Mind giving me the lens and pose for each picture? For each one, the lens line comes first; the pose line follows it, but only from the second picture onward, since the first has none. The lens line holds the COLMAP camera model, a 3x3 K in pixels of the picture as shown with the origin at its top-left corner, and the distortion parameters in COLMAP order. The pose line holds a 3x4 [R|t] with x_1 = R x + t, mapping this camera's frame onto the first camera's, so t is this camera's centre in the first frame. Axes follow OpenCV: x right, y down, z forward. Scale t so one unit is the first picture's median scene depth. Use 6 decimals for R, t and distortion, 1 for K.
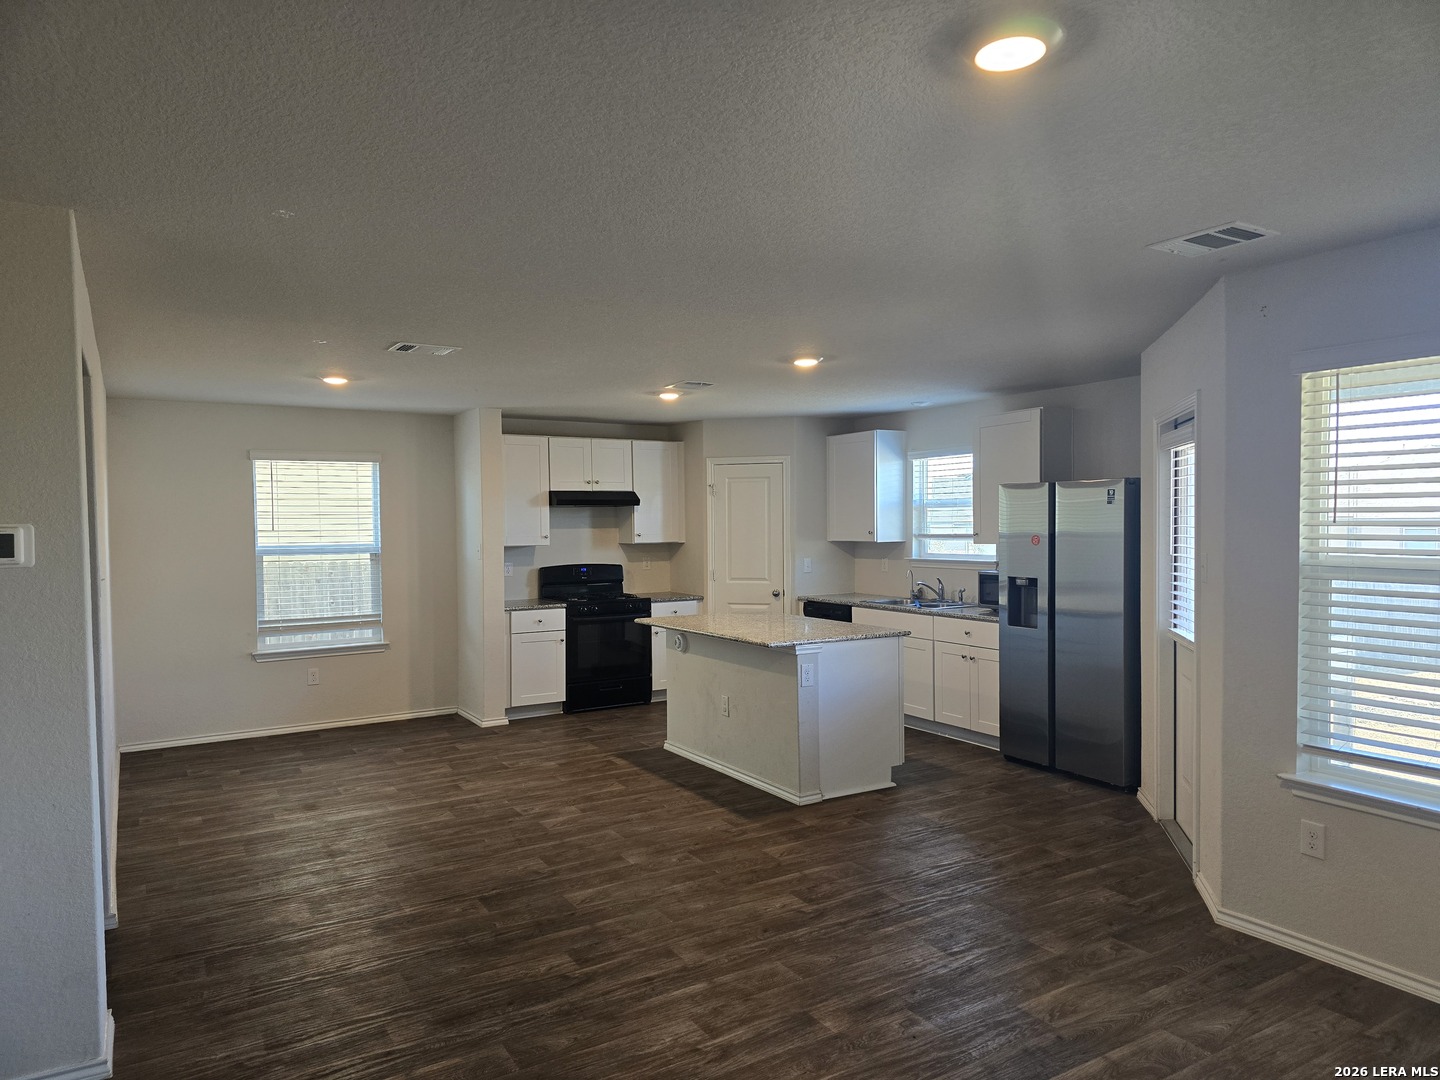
lens RADIAL K [[958.1, 0, 716.0], [0, 958.1, 546.8], [0, 0, 1]] dist [0.071476, -0.080272]
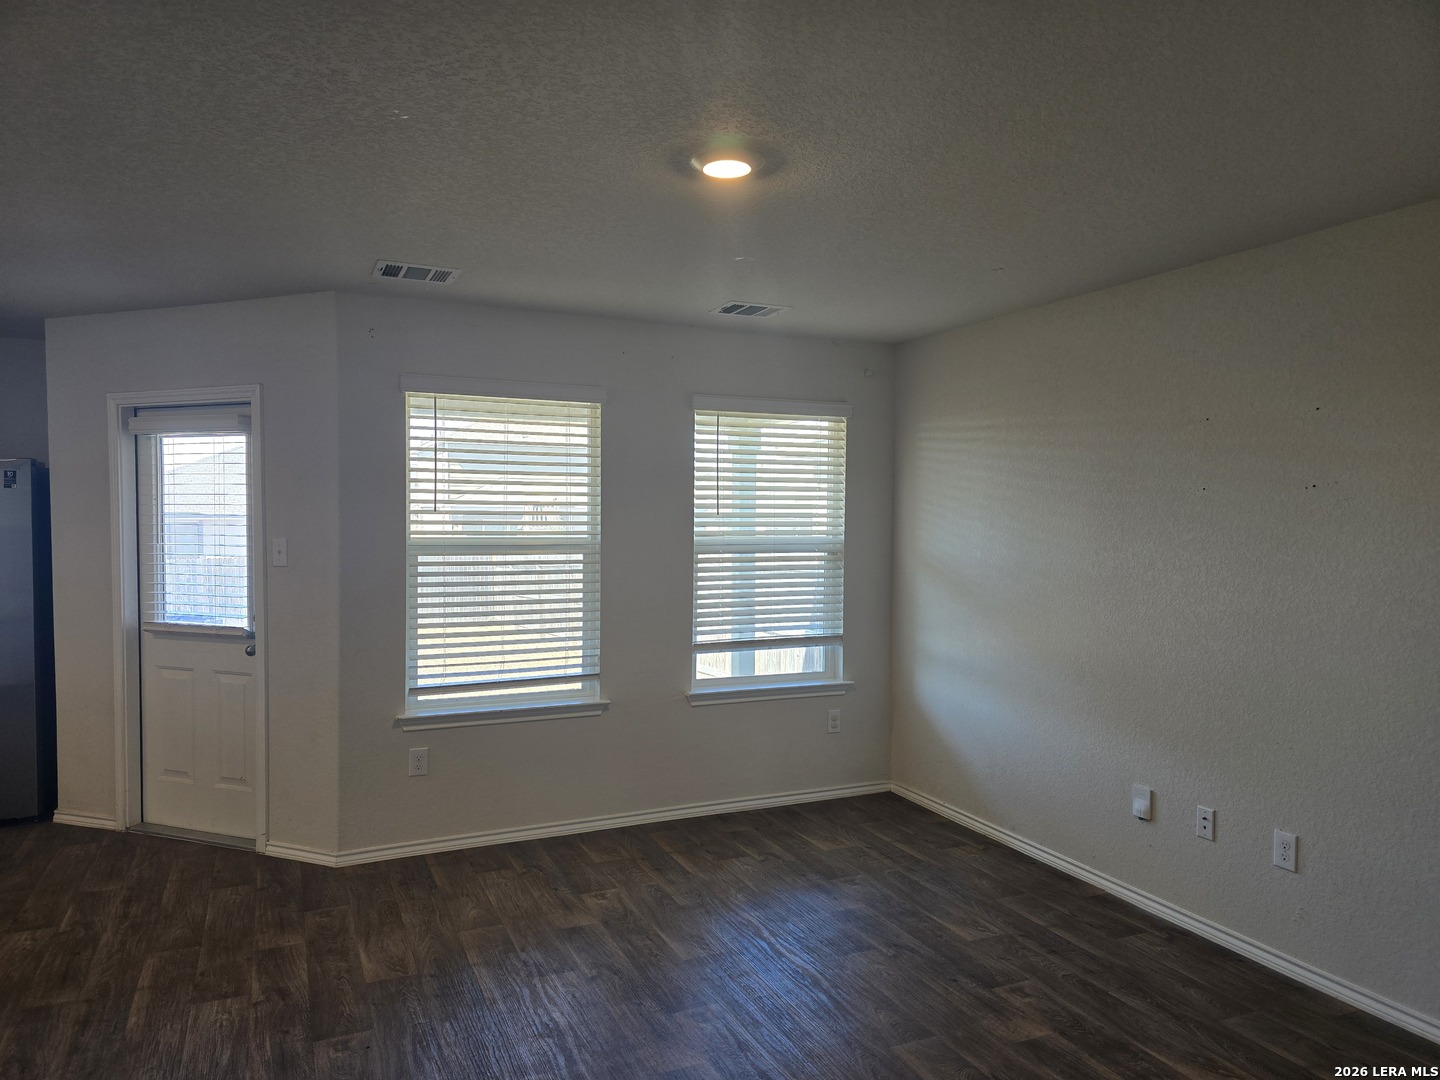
lens RADIAL K [[975.1, 0, 722.8], [0, 975.1, 551.2], [0, 0, 1]] dist [0.067716, -0.077830]
pose [[0.107450, -0.034377, 0.993616, -0.475117], [0.020994, 0.999258, 0.032302, -0.004235], [-0.993989, 0.017389, 0.108092, 0.363467]]
